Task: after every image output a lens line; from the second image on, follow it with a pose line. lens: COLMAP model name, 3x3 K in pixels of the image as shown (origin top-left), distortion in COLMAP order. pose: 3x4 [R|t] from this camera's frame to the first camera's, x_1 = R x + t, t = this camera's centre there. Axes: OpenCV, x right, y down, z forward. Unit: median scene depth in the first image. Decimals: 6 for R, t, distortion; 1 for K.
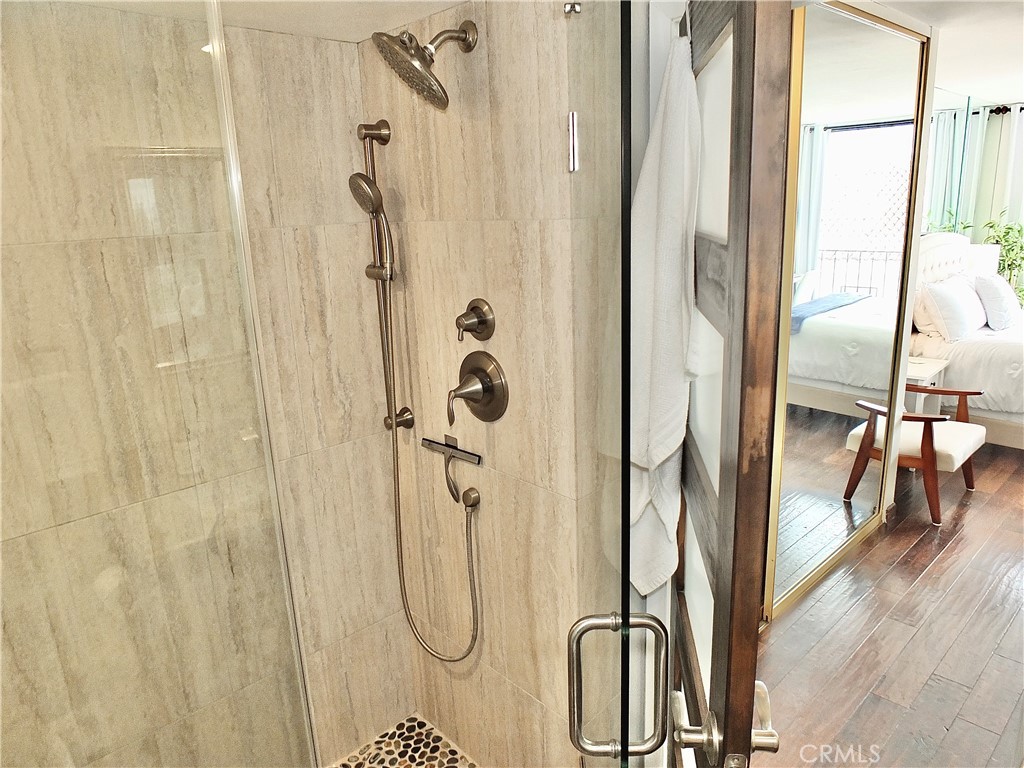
lens RADIAL K [[713.0, 0, 513.1], [0, 713.0, 382.7], [0, 0, 1]] dist [-0.001101, 0.004885]
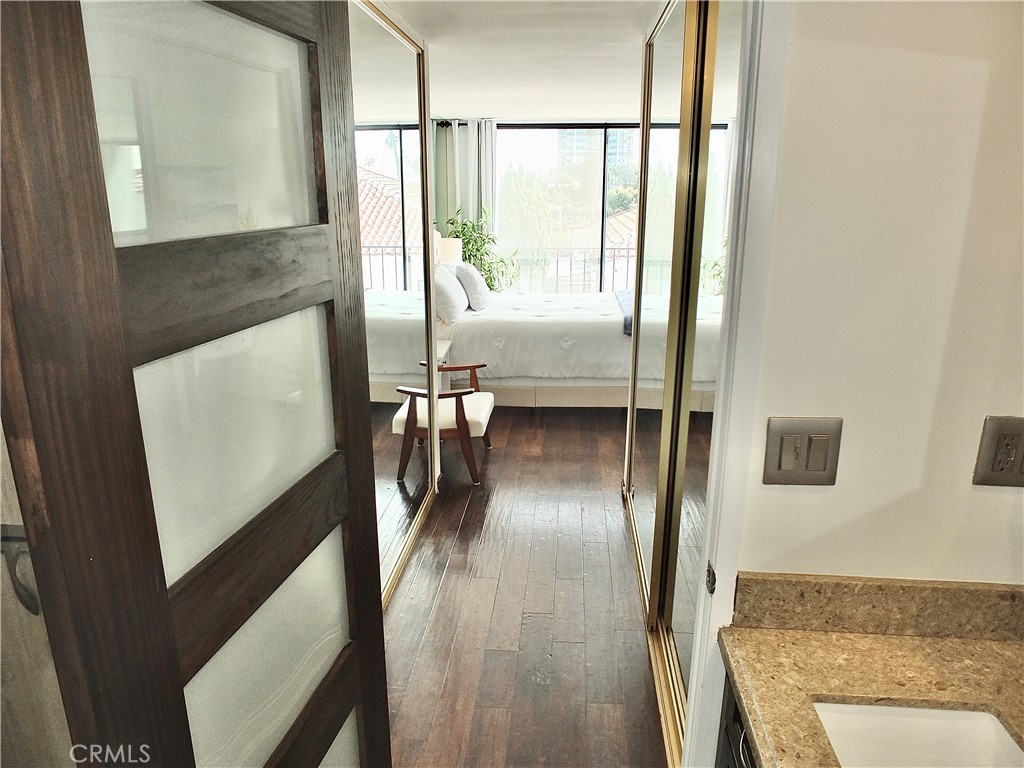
lens RADIAL K [[713.0, 0, 512.0], [0, 713.0, 384.6], [0, 0, 1]] dist [-0.001101, 0.004885]
pose [[0.752860, -0.144595, 0.642101, -0.073561], [0.139862, 0.988436, 0.058598, -0.017312], [-0.643149, 0.045689, 0.764377, 0.079101]]
